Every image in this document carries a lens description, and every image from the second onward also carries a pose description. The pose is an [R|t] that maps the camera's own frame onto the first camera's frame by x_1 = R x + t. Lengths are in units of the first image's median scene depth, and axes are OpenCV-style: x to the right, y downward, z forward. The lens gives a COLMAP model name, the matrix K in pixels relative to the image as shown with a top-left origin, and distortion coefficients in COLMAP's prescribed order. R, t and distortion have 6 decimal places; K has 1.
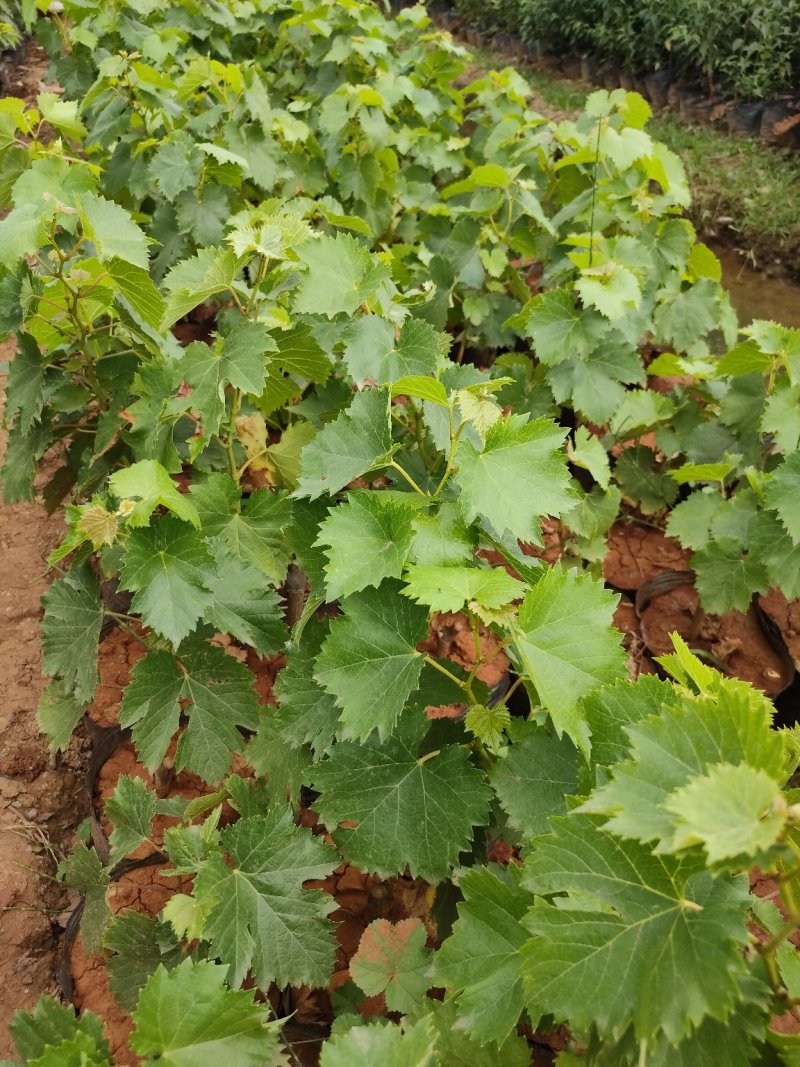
lens RADIAL K [[811.8, 0, 400.0], [0, 811.8, 533.5], [0, 0, 1]] dist [0.027064, -0.035494]
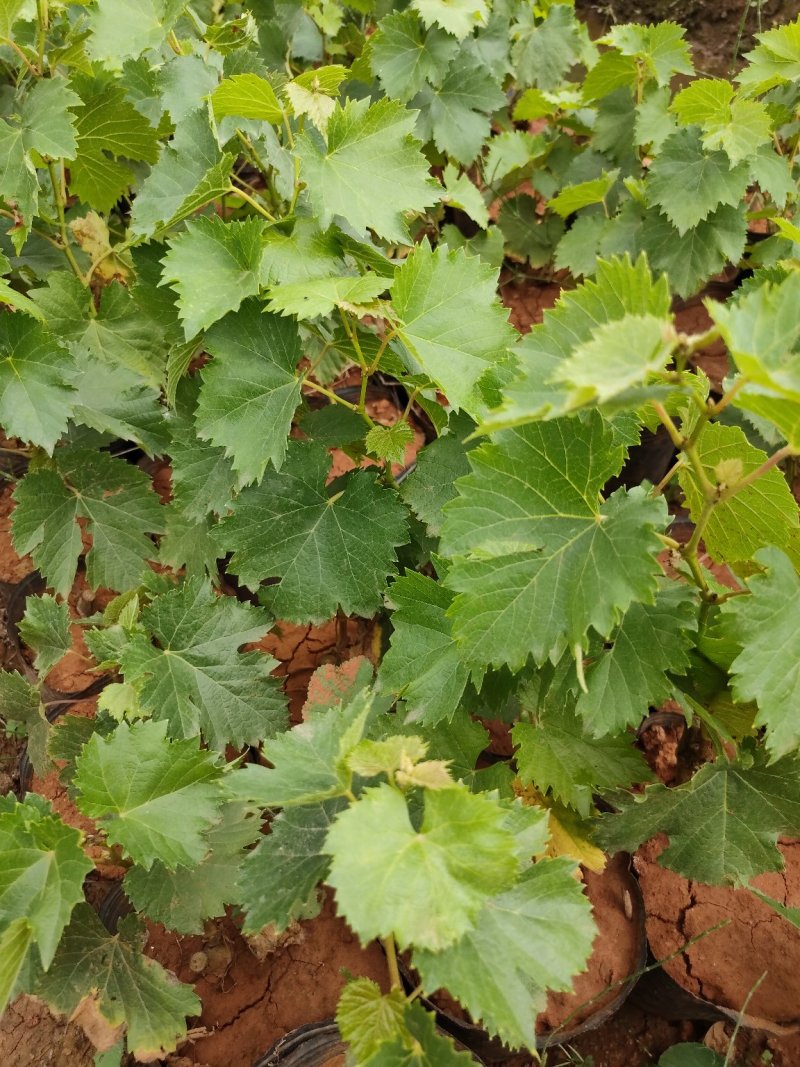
lens RADIAL K [[811.8, 0, 400.0], [0, 811.8, 533.5], [0, 0, 1]] dist [0.027064, -0.035494]
pose [[0.975525, -0.209844, 0.065697, 0.030507], [0.196619, 0.966216, 0.166637, 0.157309], [-0.098446, -0.149641, 0.983827, 0.045993]]
